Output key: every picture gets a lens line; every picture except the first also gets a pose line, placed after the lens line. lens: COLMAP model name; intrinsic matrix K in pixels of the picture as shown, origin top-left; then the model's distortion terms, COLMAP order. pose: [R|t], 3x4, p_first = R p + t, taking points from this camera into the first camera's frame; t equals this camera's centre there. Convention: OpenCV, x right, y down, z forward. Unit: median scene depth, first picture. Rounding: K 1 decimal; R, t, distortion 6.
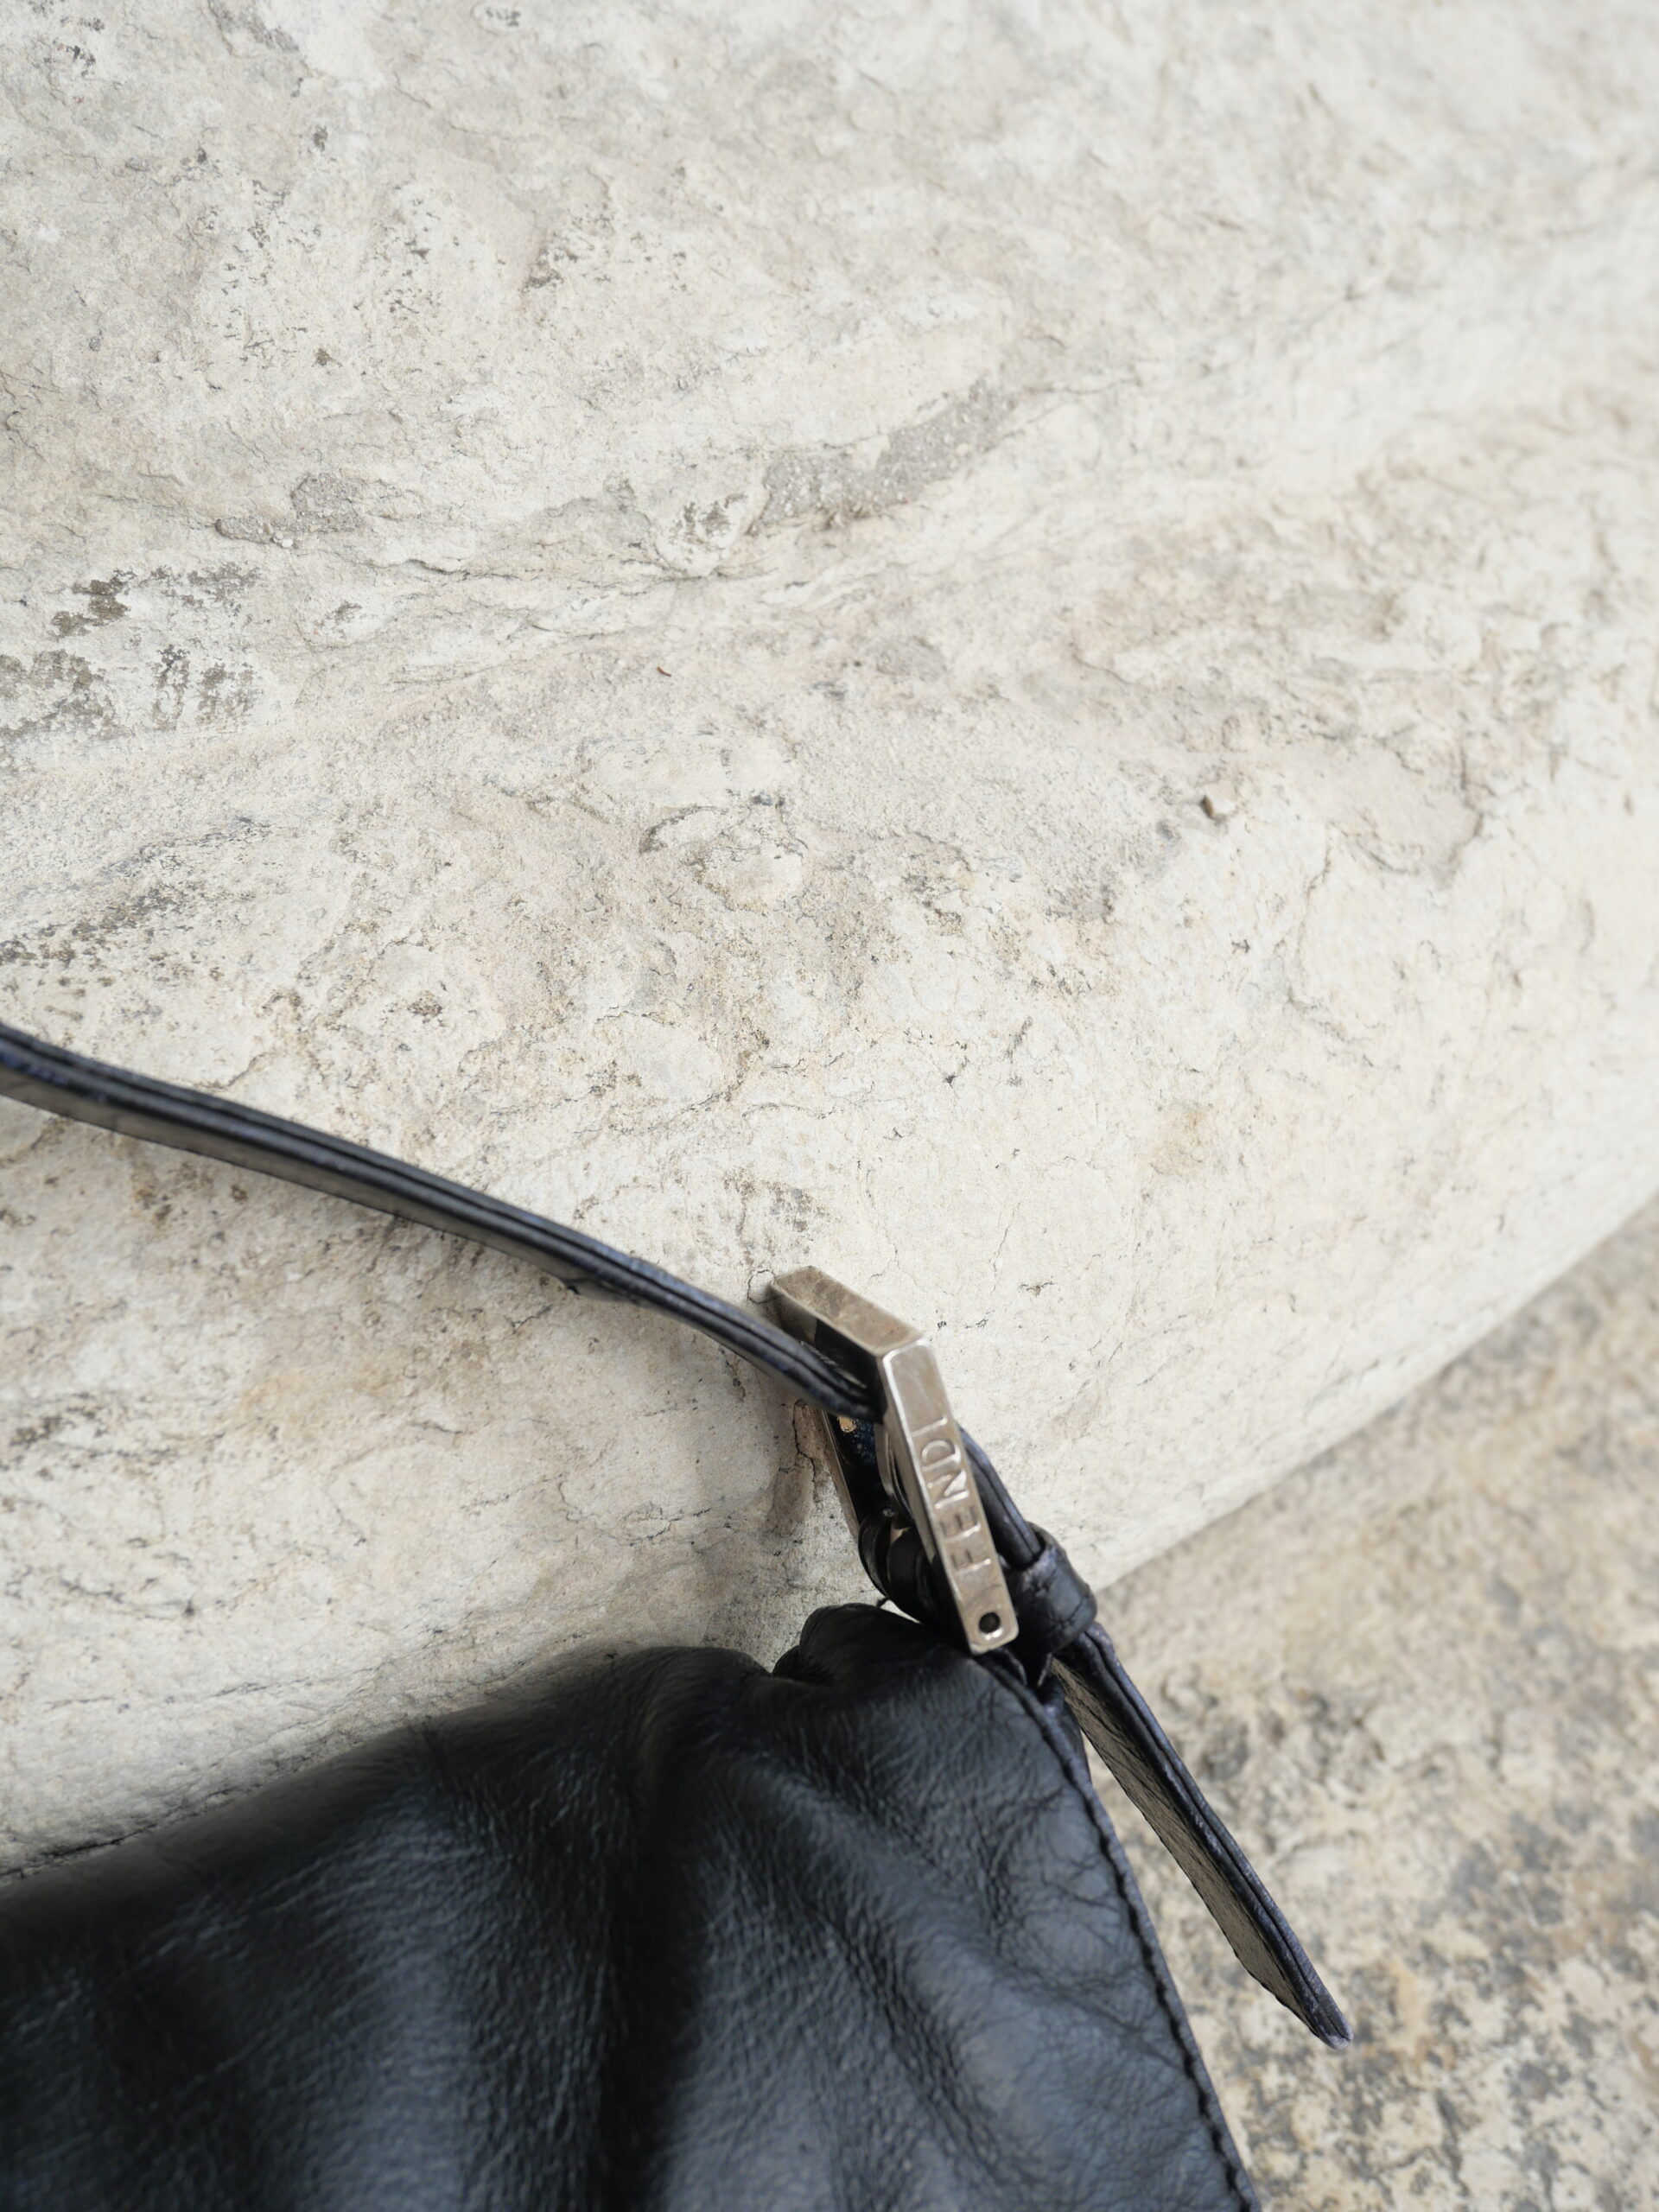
lens RADIAL K [[2183.1, 0, 841.9], [0, 2183.1, 1112.9], [0, 0, 1]] dist [-0.019200, 0.017591]
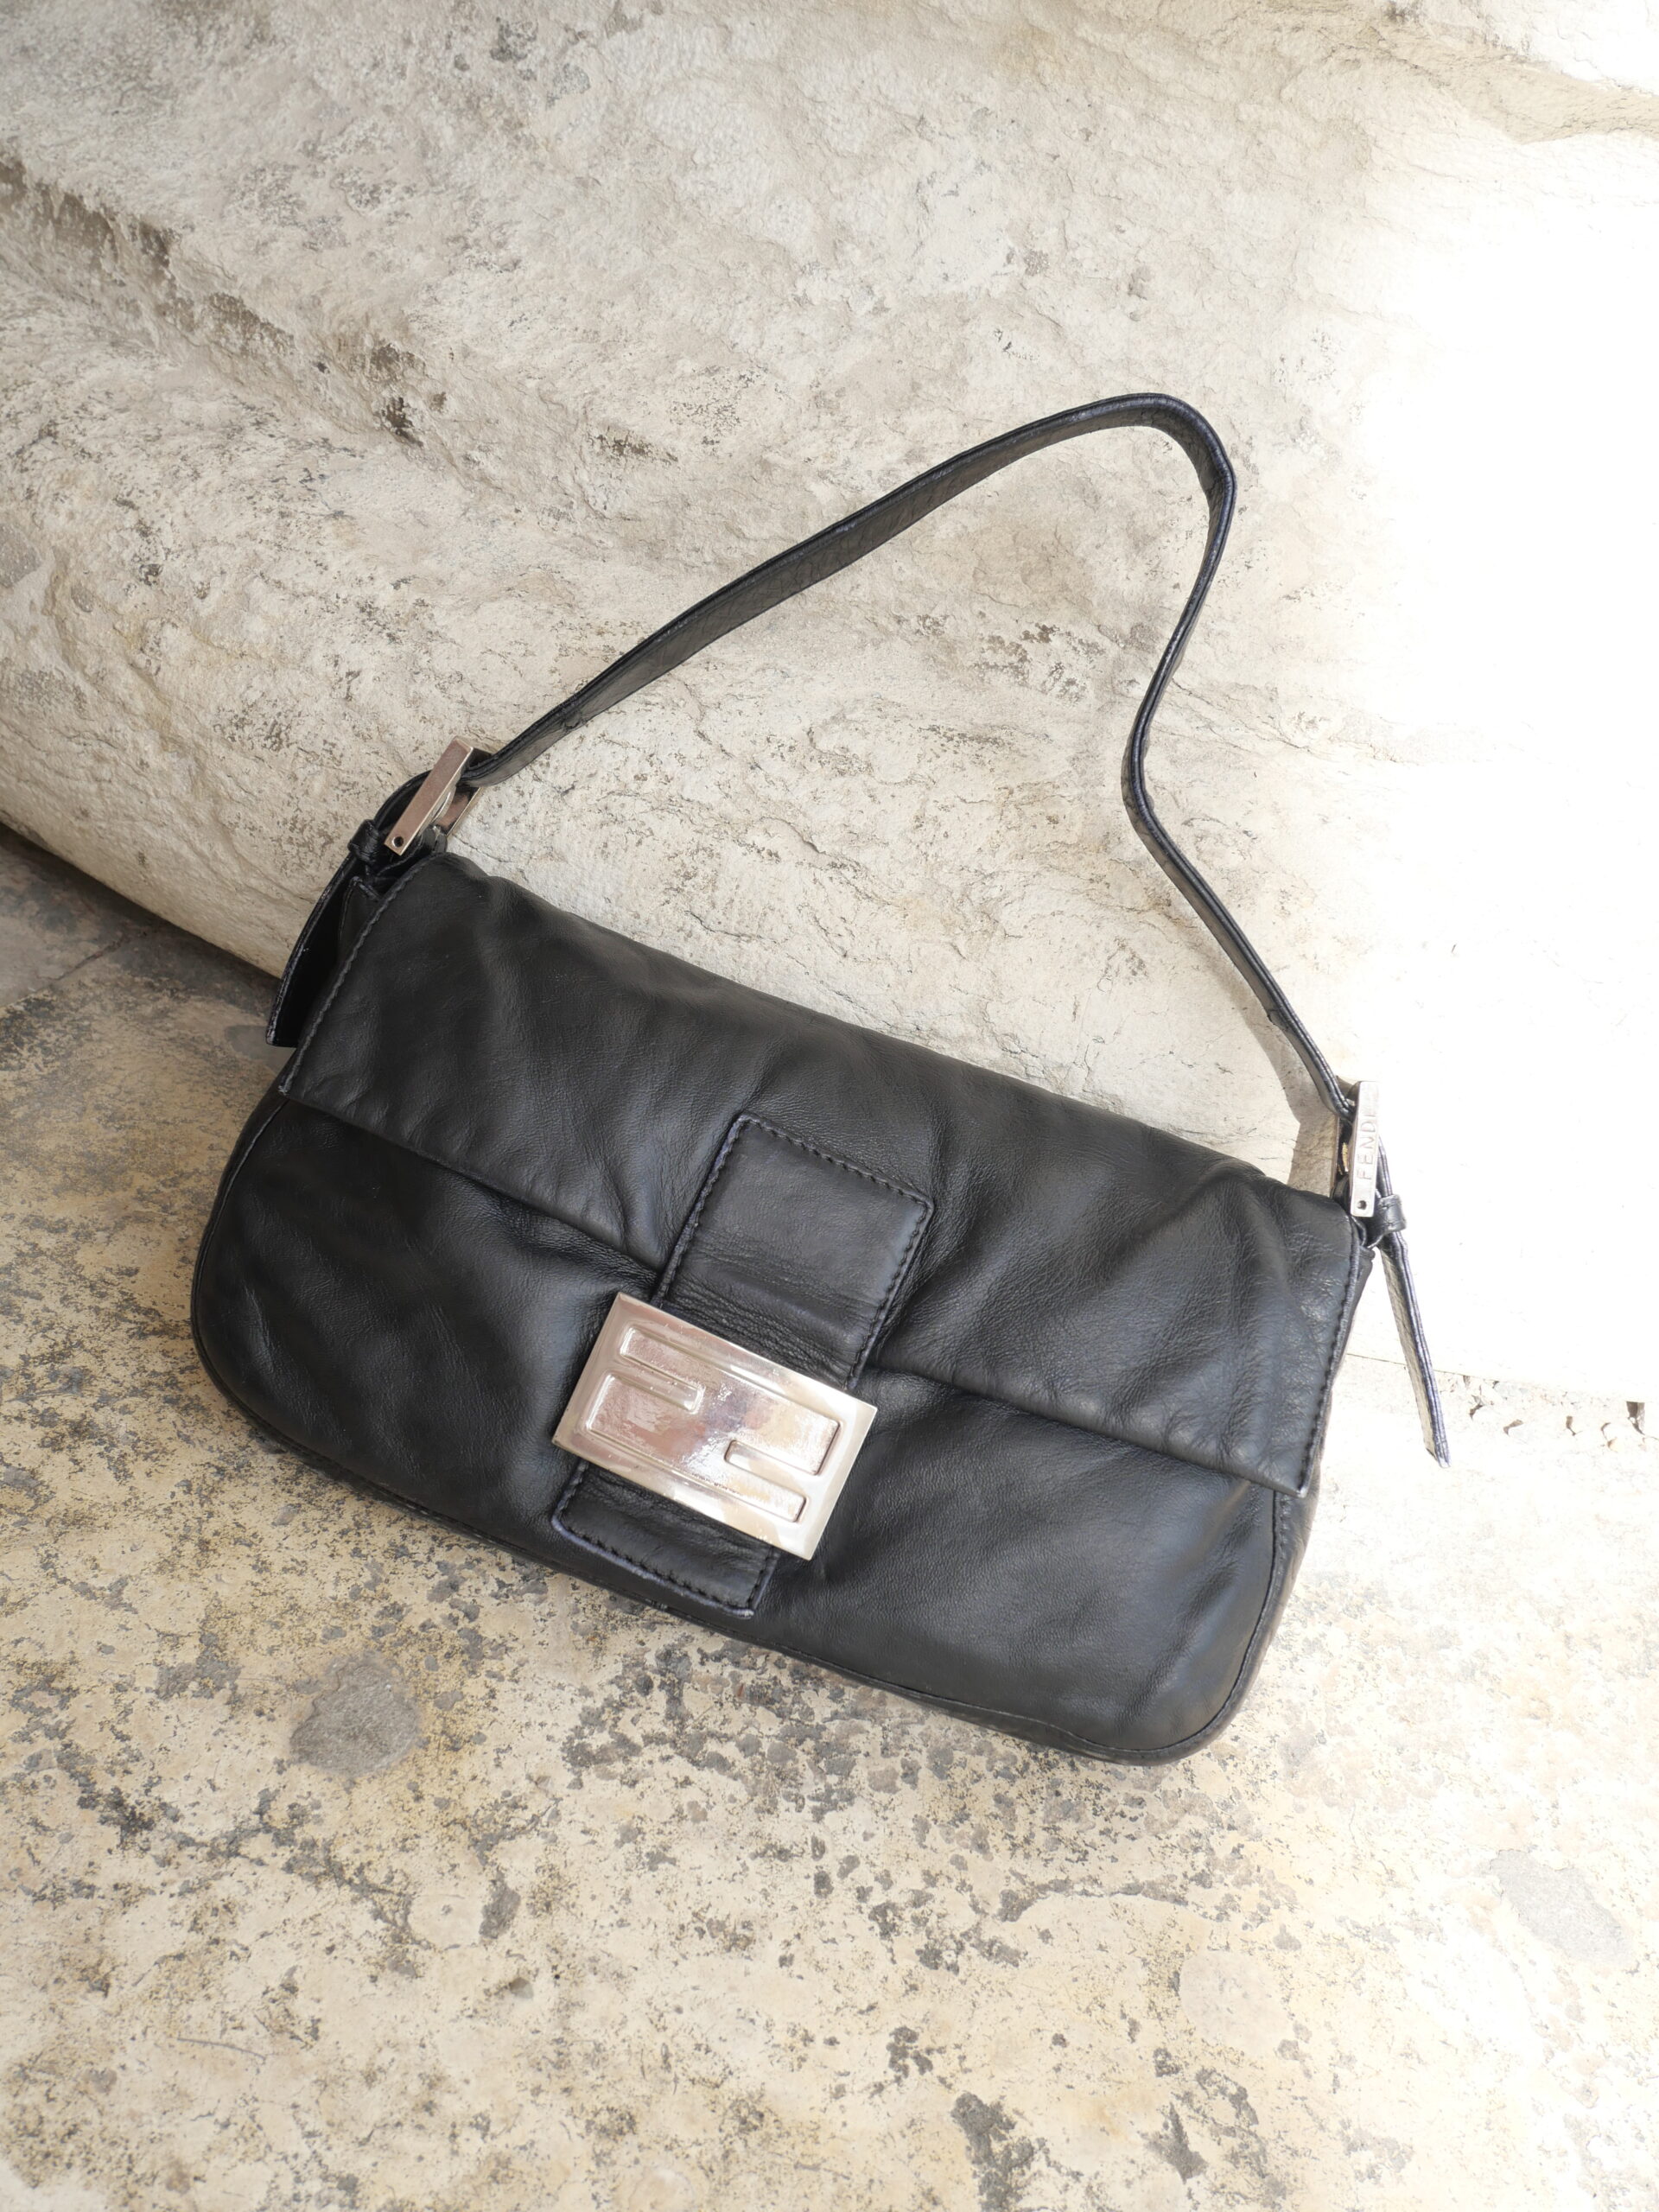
lens RADIAL K [[2183.1, 0, 841.9], [0, 2183.1, 1112.9], [0, 0, 1]] dist [-0.019200, 0.017591]
pose [[0.729542, 0.476969, -0.490172, 1.053551], [-0.539452, 0.841859, 0.016296, 0.335572], [0.420428, 0.252536, 0.871473, -1.226563]]
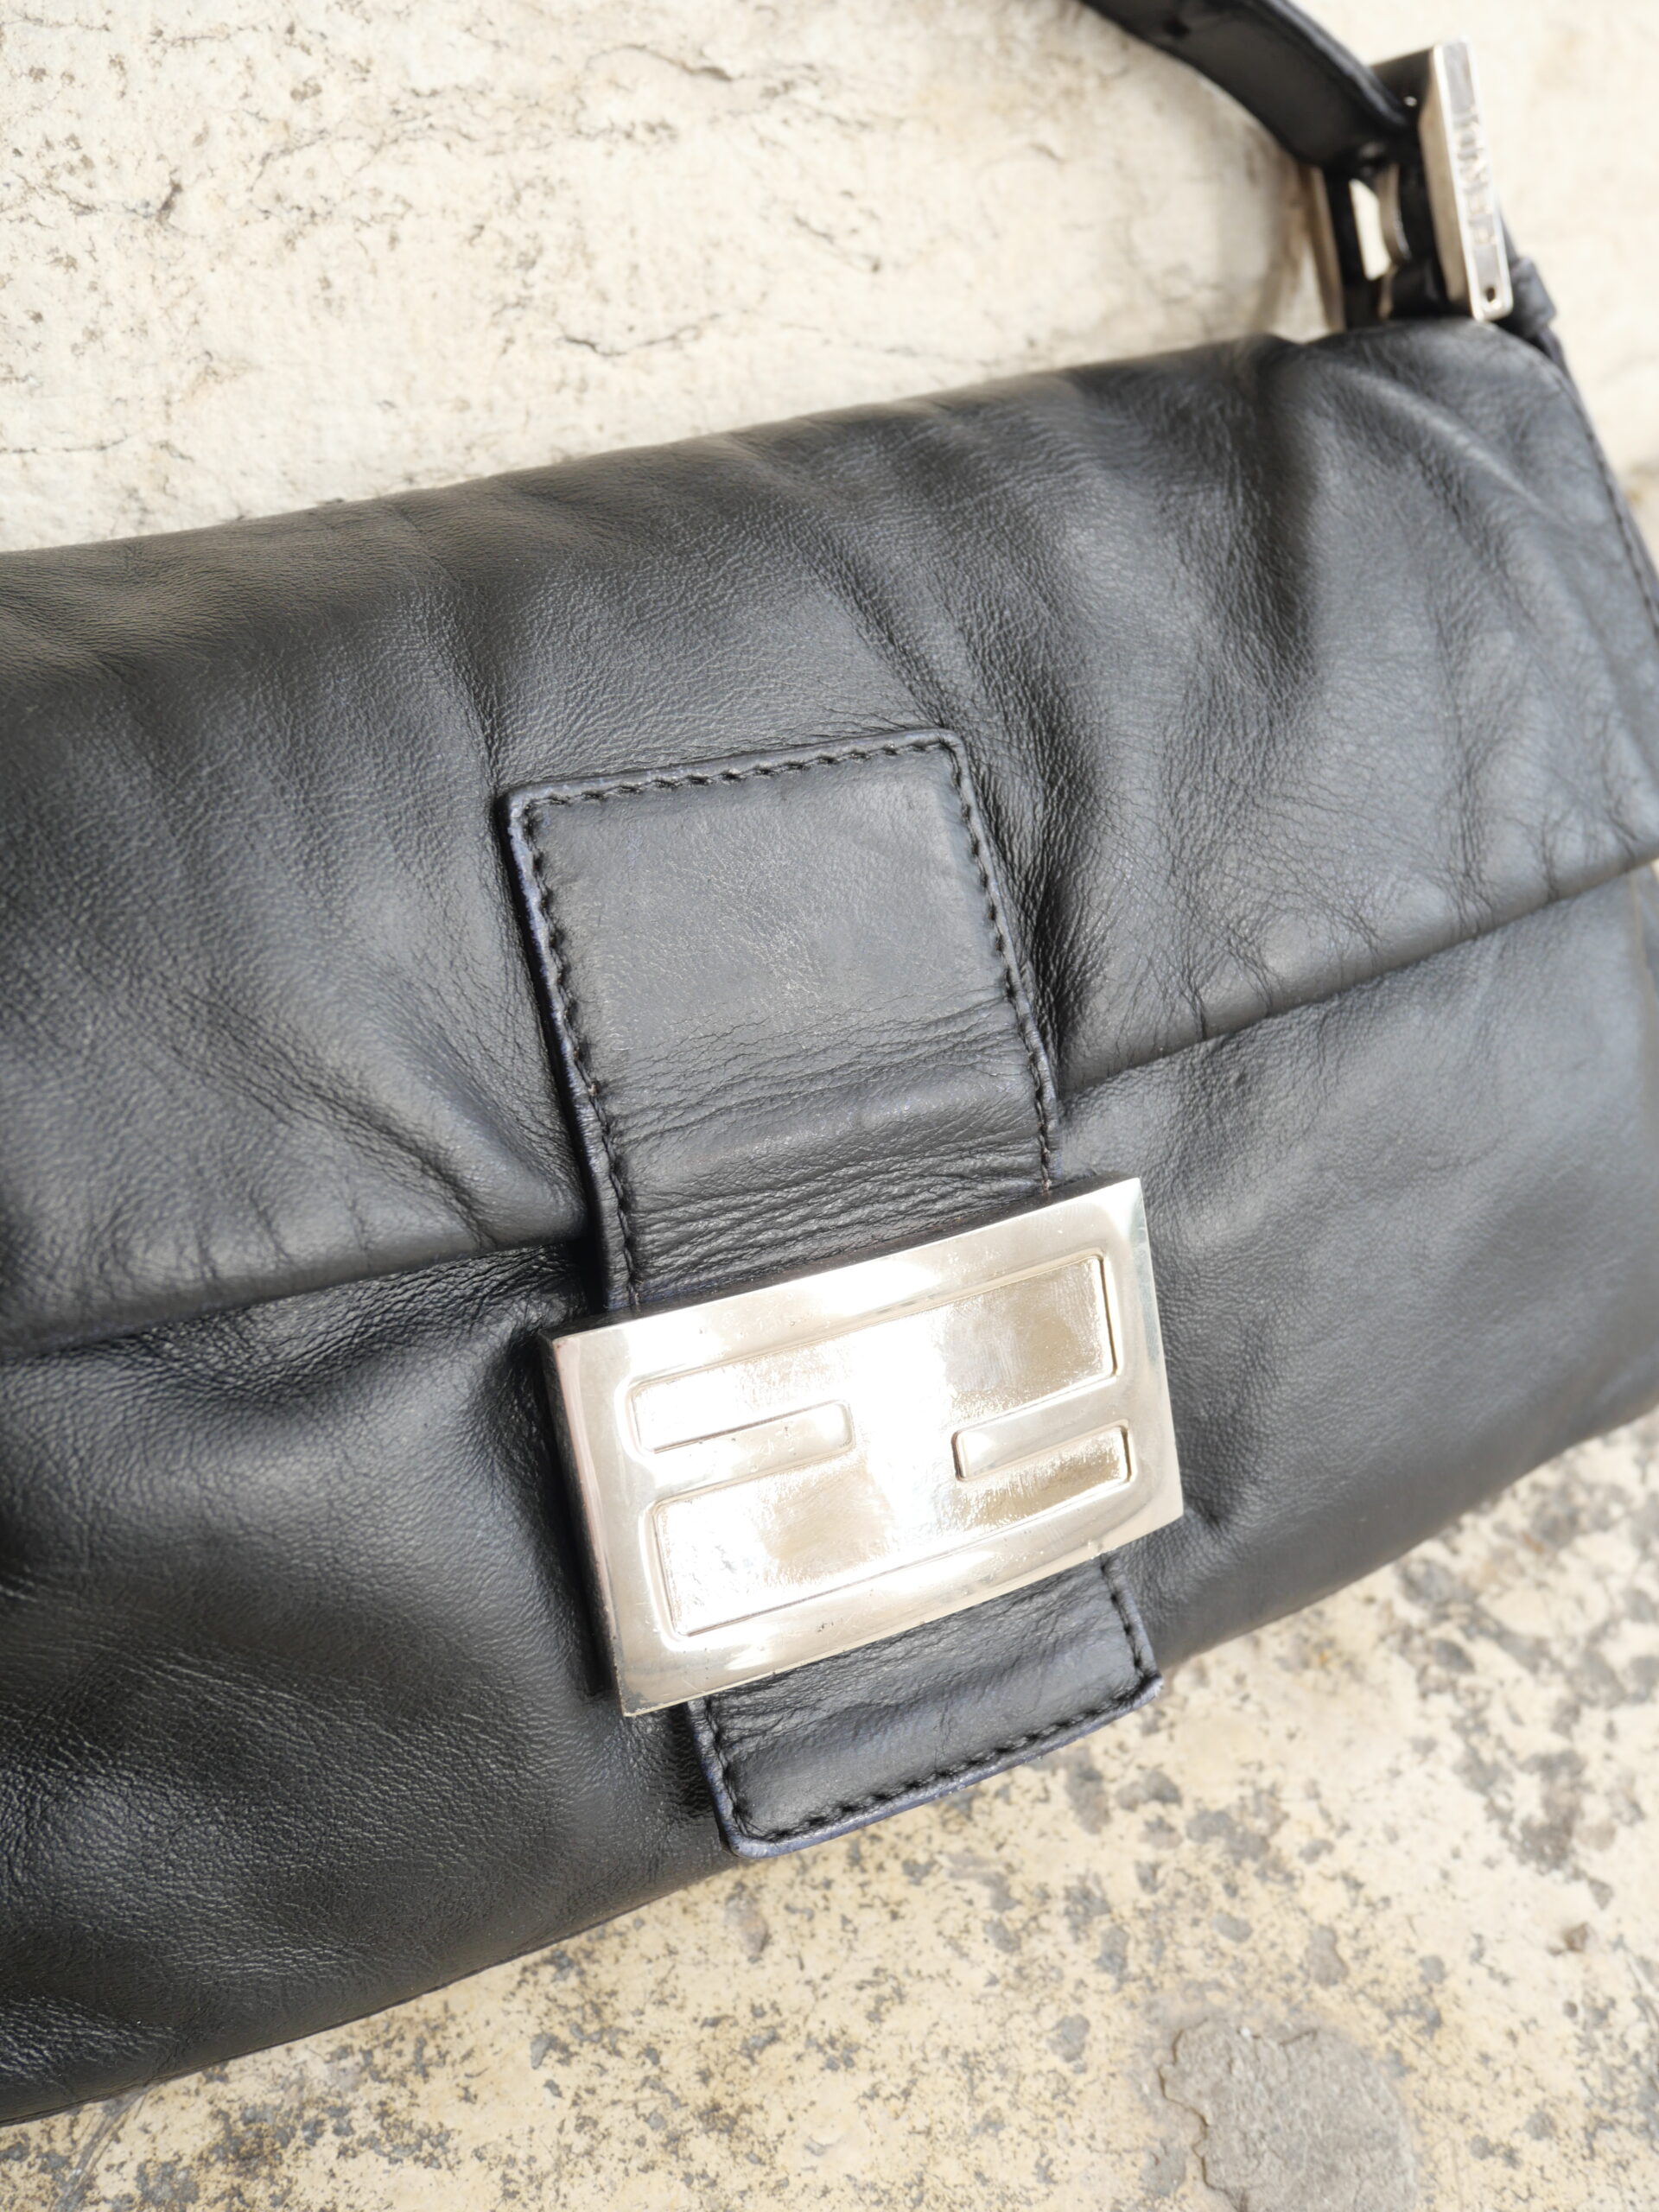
lens RADIAL K [[2183.1, 0, 841.9], [0, 2183.1, 1112.9], [0, 0, 1]] dist [-0.019200, 0.017591]
pose [[0.999153, -0.002718, 0.041059, -0.358265], [-0.002989, 0.990387, 0.138289, 0.520270], [-0.041040, -0.138295, 0.989540, -0.311757]]
